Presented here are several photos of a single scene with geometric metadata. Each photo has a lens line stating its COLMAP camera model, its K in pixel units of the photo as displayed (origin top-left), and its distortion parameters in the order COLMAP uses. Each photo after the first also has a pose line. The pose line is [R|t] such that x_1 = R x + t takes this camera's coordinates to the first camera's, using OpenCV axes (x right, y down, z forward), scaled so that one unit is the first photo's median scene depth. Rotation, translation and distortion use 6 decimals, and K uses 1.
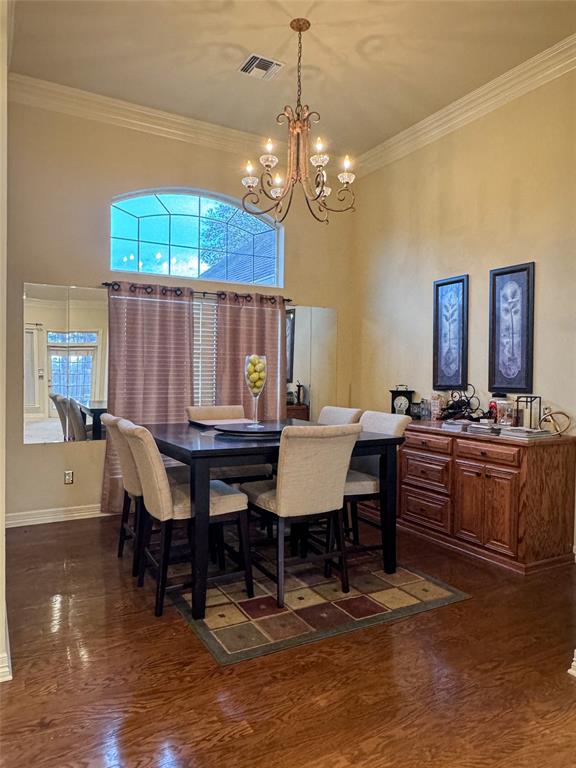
lens RADIAL K [[537.1, 0, 291.4], [0, 537.1, 383.3], [0, 0, 1]] dist [0.001125, 0.001928]
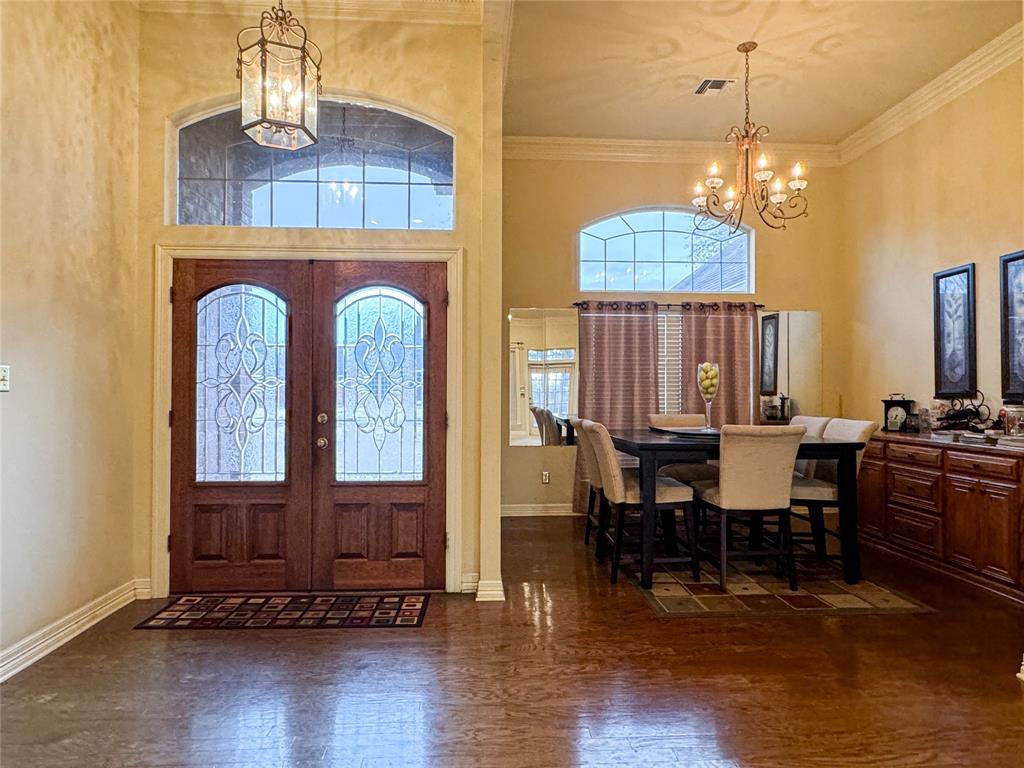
lens RADIAL K [[629.9, 0, 512.0], [0, 629.9, 384.0], [0, 0, 1]] dist [-0.000701, 0.000075]
pose [[0.899401, -0.016052, -0.436830, 0.112068], [0.000961, 0.999396, -0.034745, 0.027539], [0.437124, 0.030829, 0.898873, -0.245018]]
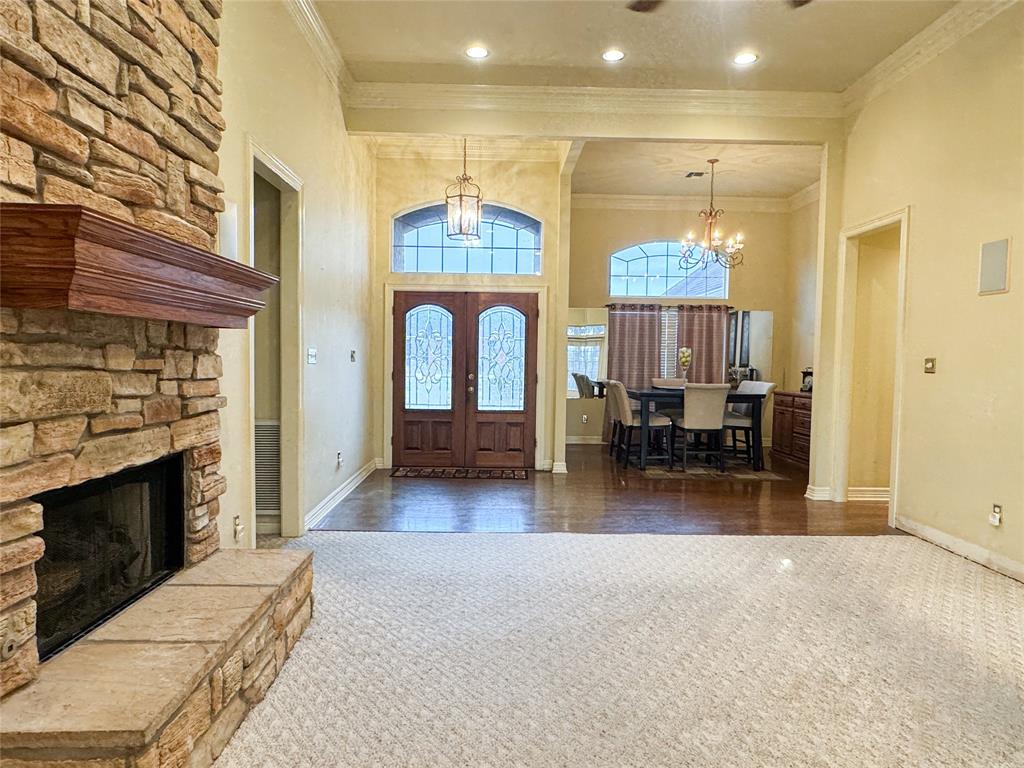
lens RADIAL K [[629.9, 0, 512.0], [0, 629.9, 384.0], [0, 0, 1]] dist [-0.000701, 0.000075]
pose [[0.880334, 0.020463, -0.473913, 0.373010], [-0.013650, 0.999748, 0.017813, 0.033152], [0.474158, -0.009212, 0.880392, -0.988507]]
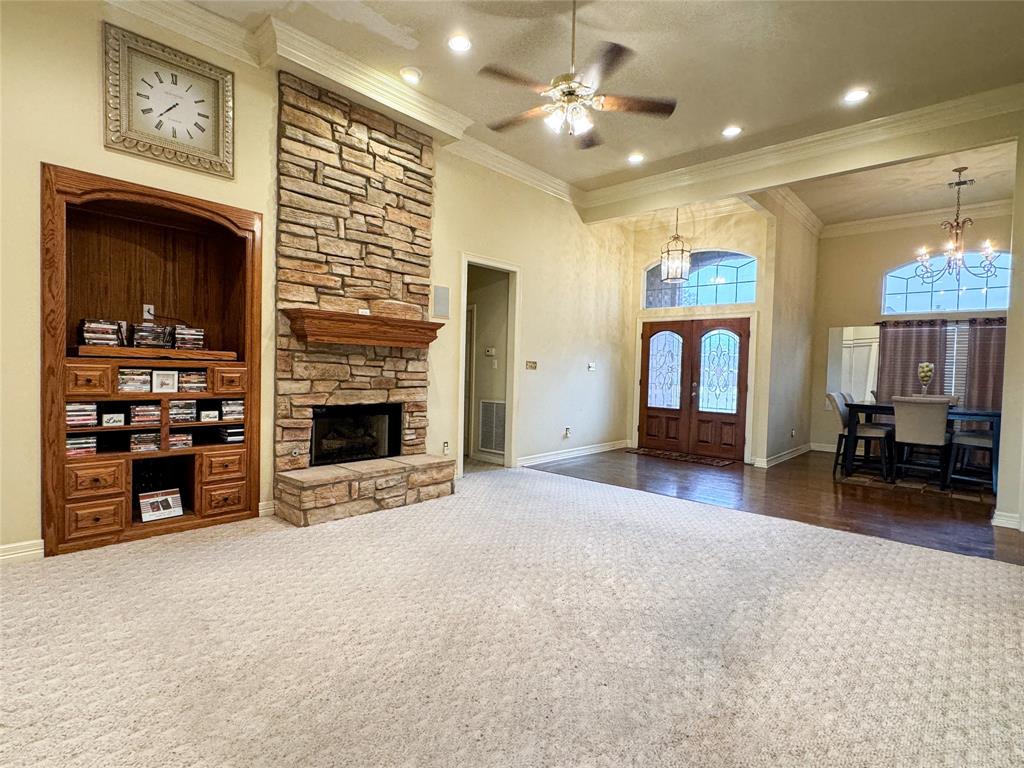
lens RADIAL K [[506.0, 0, 515.7], [0, 506.0, 381.0], [0, 0, 1]] dist [-0.003832, -0.000171]
pose [[0.321114, 0.019870, -0.946832, 0.947062], [-0.042935, 0.999057, 0.006405, 0.047883], [0.946067, 0.038596, 0.321665, -0.714898]]
